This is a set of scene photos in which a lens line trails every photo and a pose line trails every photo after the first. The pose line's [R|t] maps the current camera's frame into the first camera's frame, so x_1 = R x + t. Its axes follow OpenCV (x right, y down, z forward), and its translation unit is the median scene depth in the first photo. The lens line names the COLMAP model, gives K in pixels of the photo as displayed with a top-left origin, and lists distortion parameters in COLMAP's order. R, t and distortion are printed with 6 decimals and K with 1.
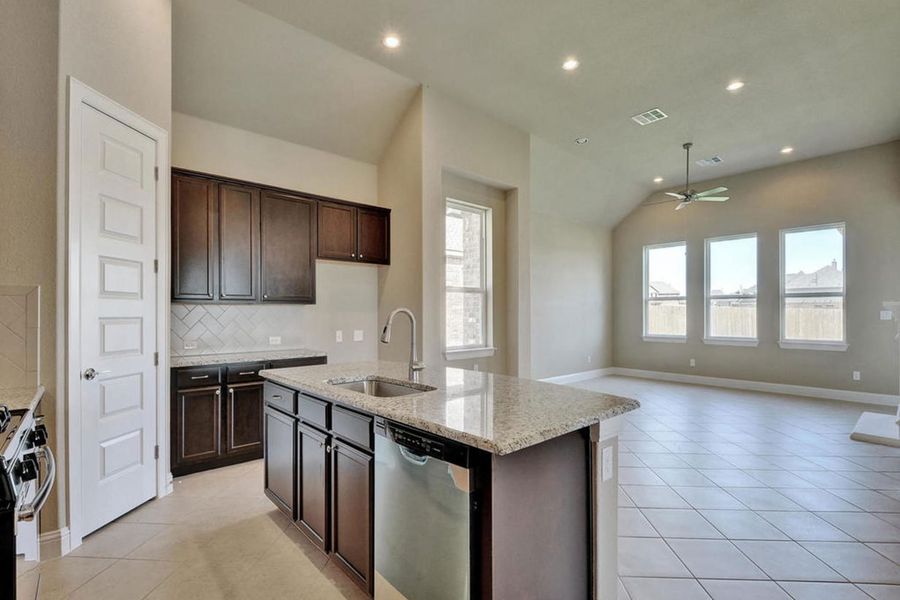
lens RADIAL K [[416.1, 0, 454.3], [0, 416.1, 312.1], [0, 0, 1]] dist [0.005300, -0.000579]
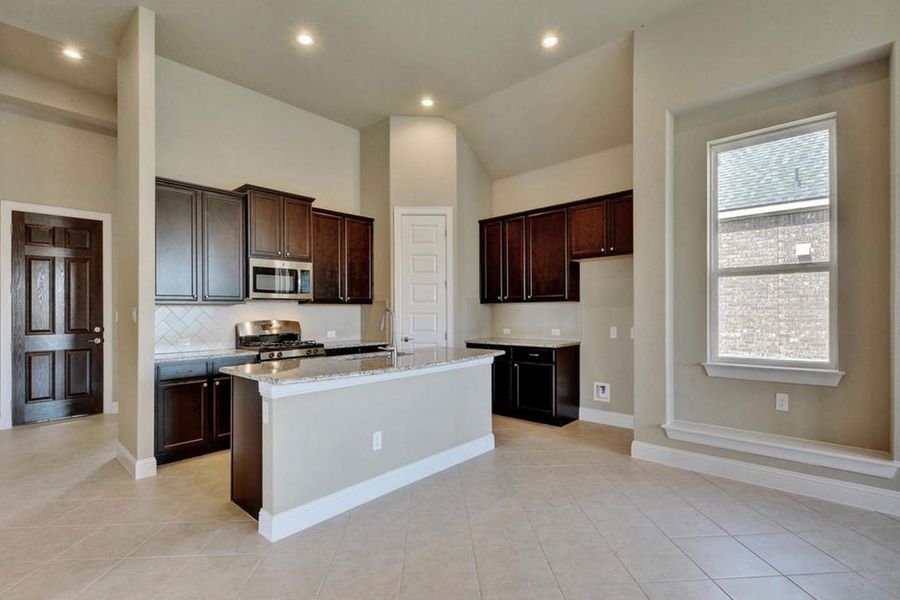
lens RADIAL K [[416.1, 0, 454.3], [0, 416.1, 312.1], [0, 0, 1]] dist [0.005300, -0.000579]
pose [[0.100641, 0.000486, -0.994923, 0.710944], [0.012202, 0.999924, 0.001723, 0.003452], [0.994848, -0.012313, 0.100628, 0.566511]]
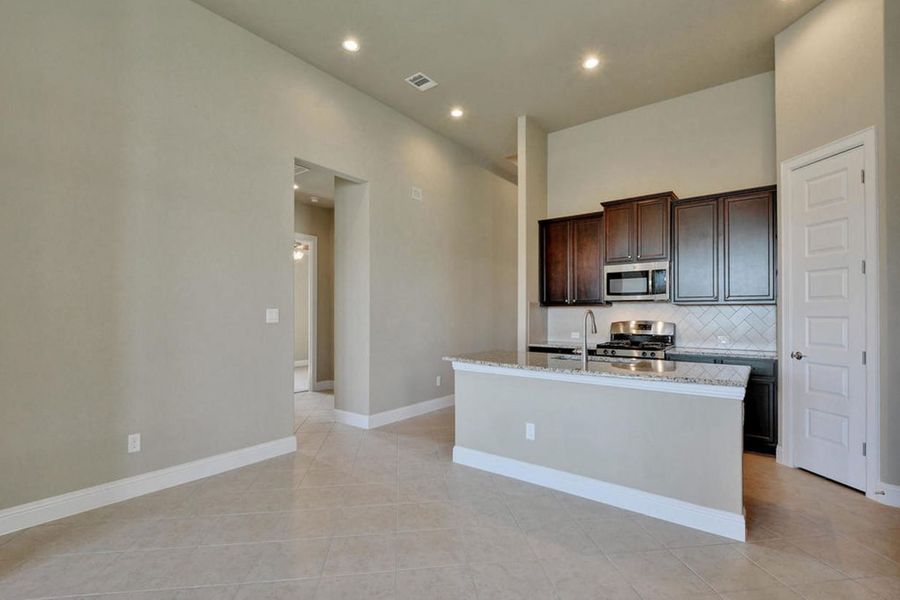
lens RADIAL K [[416.1, 0, 454.3], [0, 416.1, 312.1], [0, 0, 1]] dist [0.005300, -0.000579]
pose [[-0.982012, -0.000833, -0.188815, 0.306267], [0.000452, 0.999977, -0.006763, 0.004238], [0.188816, -0.006727, -0.981989, 1.201635]]
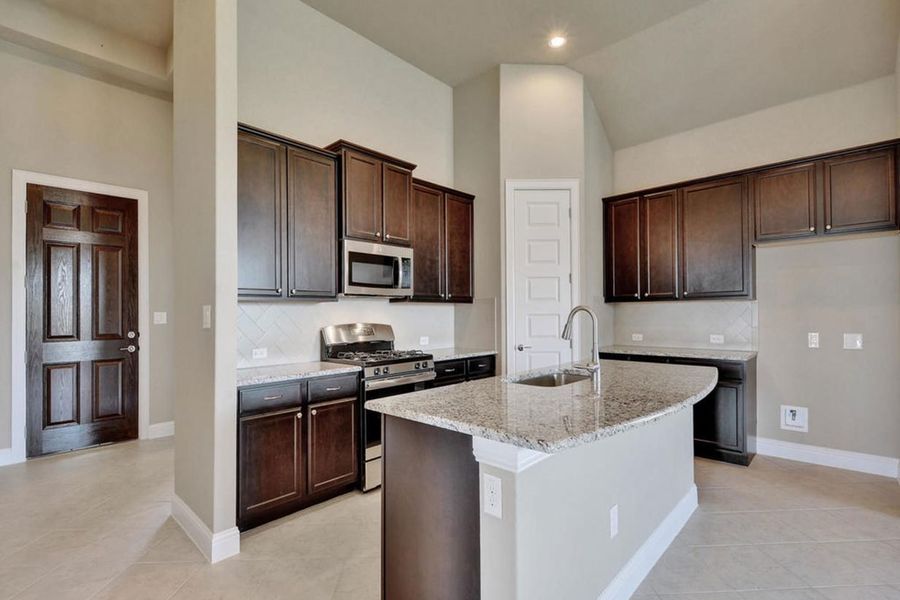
lens RADIAL K [[416.1, 0, 454.3], [0, 416.1, 312.1], [0, 0, 1]] dist [0.005300, -0.000579]
pose [[0.089942, -0.003503, -0.995941, 0.433446], [0.011913, 0.999926, -0.002441, 0.002309], [0.995876, -0.011645, 0.089977, 0.317161]]
